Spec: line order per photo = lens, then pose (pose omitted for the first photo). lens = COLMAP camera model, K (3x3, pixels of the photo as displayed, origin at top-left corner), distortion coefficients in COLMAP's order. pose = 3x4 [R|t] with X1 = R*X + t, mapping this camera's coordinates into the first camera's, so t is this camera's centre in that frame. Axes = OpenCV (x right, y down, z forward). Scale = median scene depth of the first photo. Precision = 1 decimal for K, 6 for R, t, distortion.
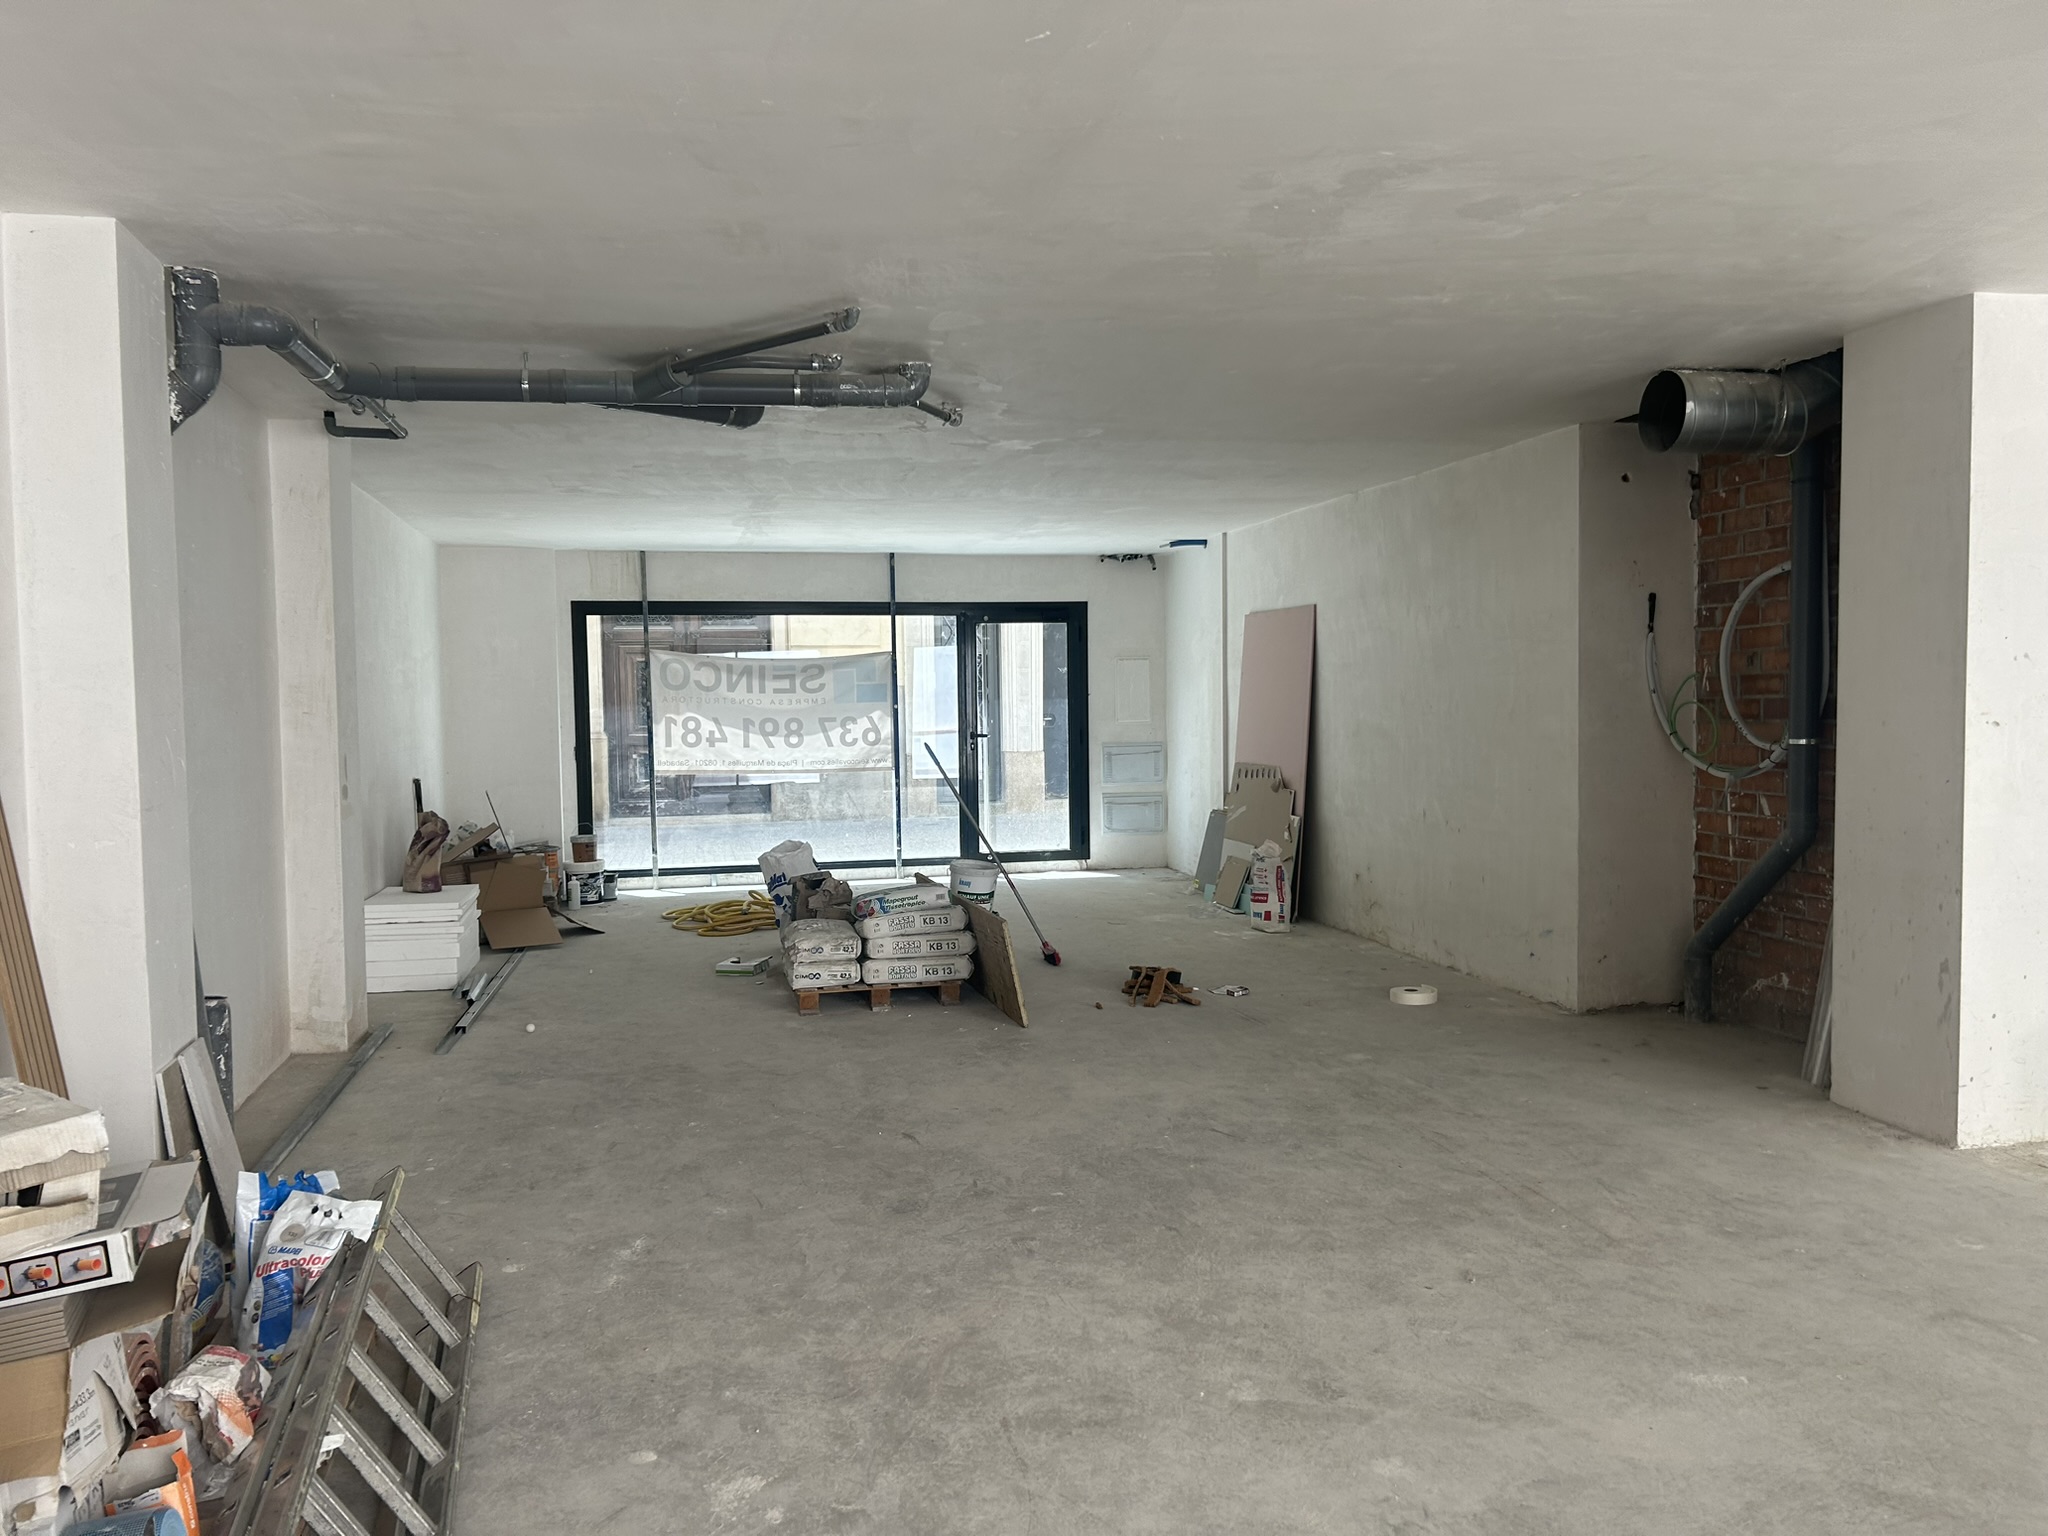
lens RADIAL K [[1535.1, 0, 1014.0], [0, 1535.1, 784.5], [0, 0, 1]] dist [0.058376, -0.060491]
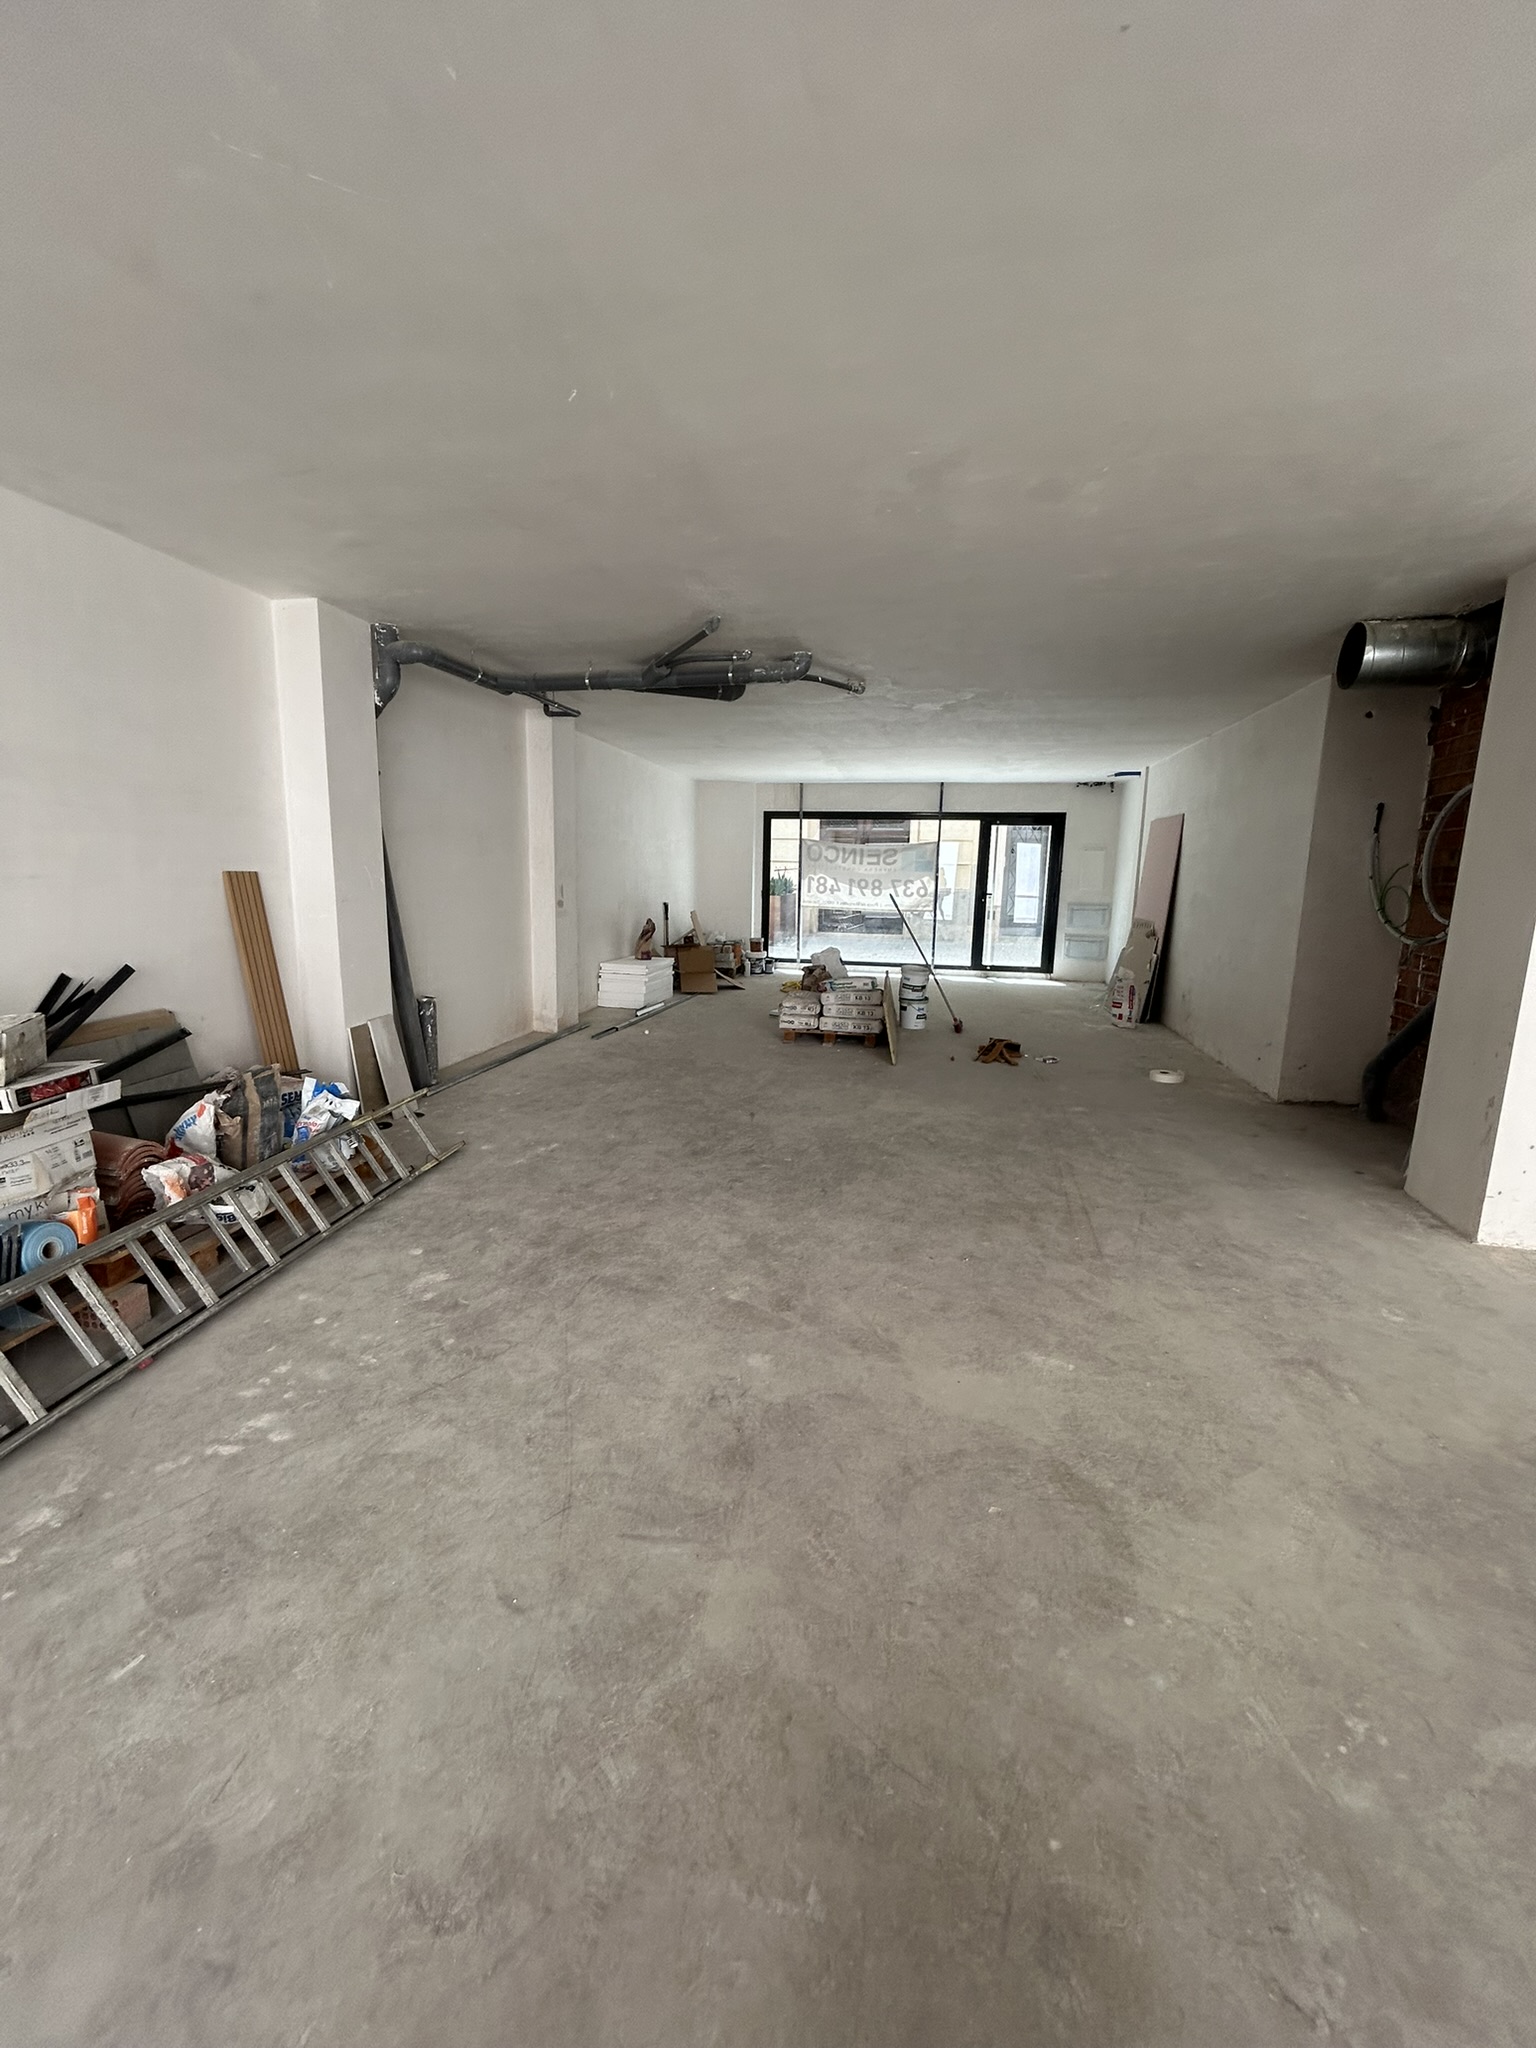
lens RADIAL K [[829.2, 0, 768.1], [0, 829.2, 1017.9], [0, 0, 1]] dist [0.000431, 0.000292]
pose [[0.914942, 0.103129, -0.390186, 0.294416], [-0.056804, 0.990083, 0.128489, -0.002236], [0.399568, -0.095396, 0.911727, 0.154496]]
